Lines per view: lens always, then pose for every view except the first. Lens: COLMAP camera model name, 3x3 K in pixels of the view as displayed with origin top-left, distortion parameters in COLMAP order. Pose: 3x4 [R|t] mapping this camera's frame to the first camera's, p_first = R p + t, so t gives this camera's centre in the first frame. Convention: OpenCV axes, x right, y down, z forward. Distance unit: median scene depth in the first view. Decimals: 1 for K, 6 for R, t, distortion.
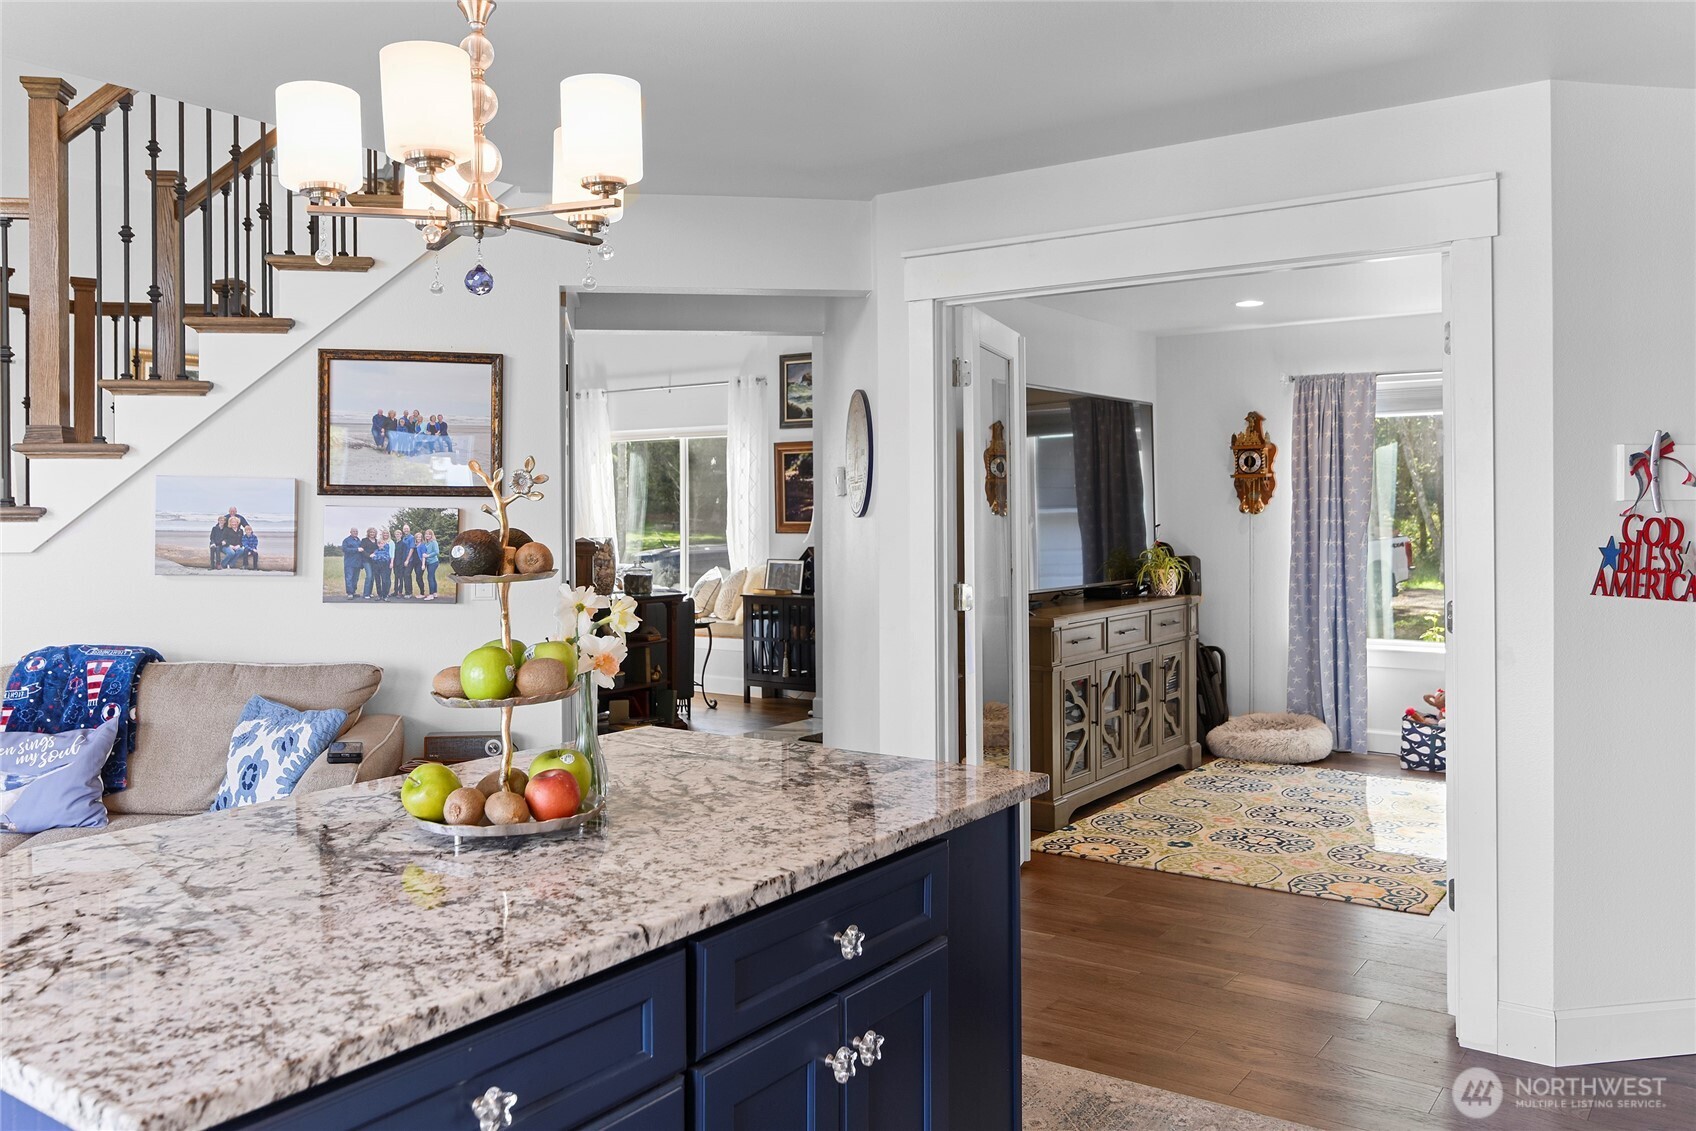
lens RADIAL K [[1316.7, 0, 839.5], [0, 1316.7, 551.5], [0, 0, 1]] dist [0.010803, -0.018311]
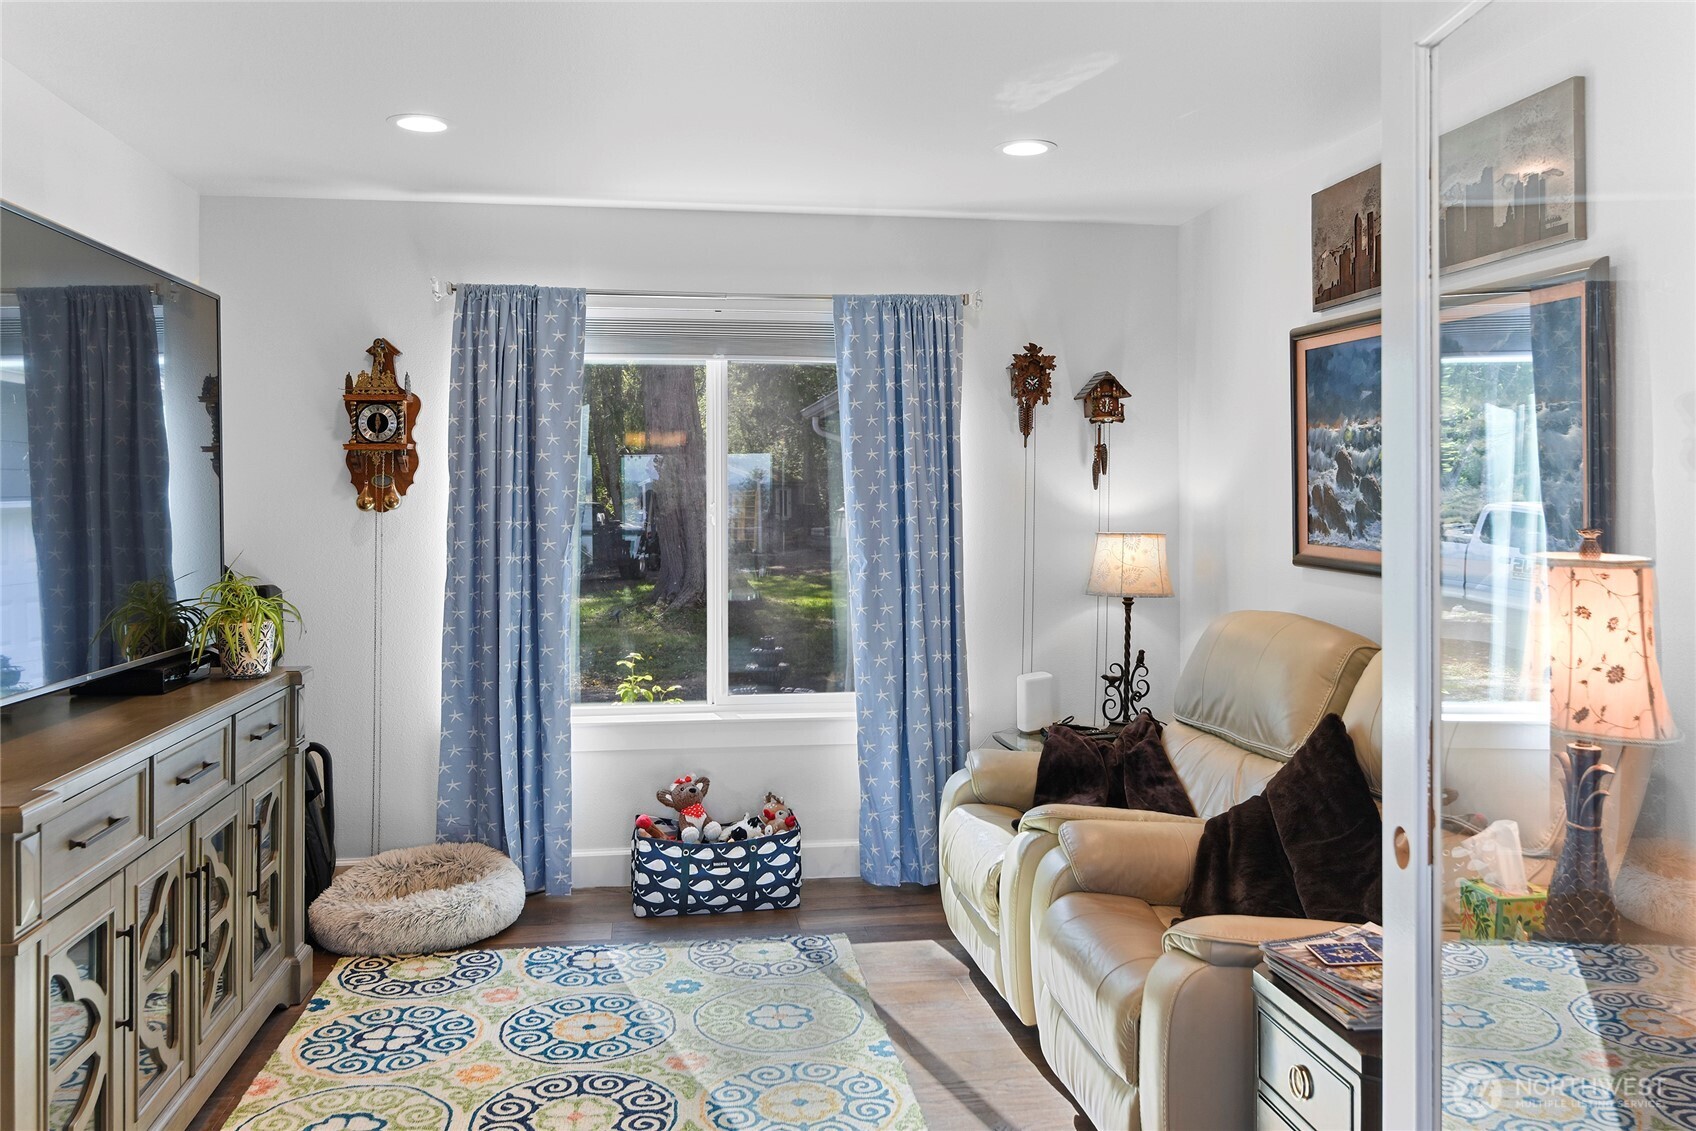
lens RADIAL K [[1316.7, 0, 840.1], [0, 1316.7, 486.4], [0, 0, 1]] dist [0.010803, -0.018311]
pose [[0.723989, 0.013702, 0.689676, 0.055756], [0.017652, 0.999107, -0.038379, -0.013632], [-0.689586, 0.039960, 0.723101, 0.434686]]
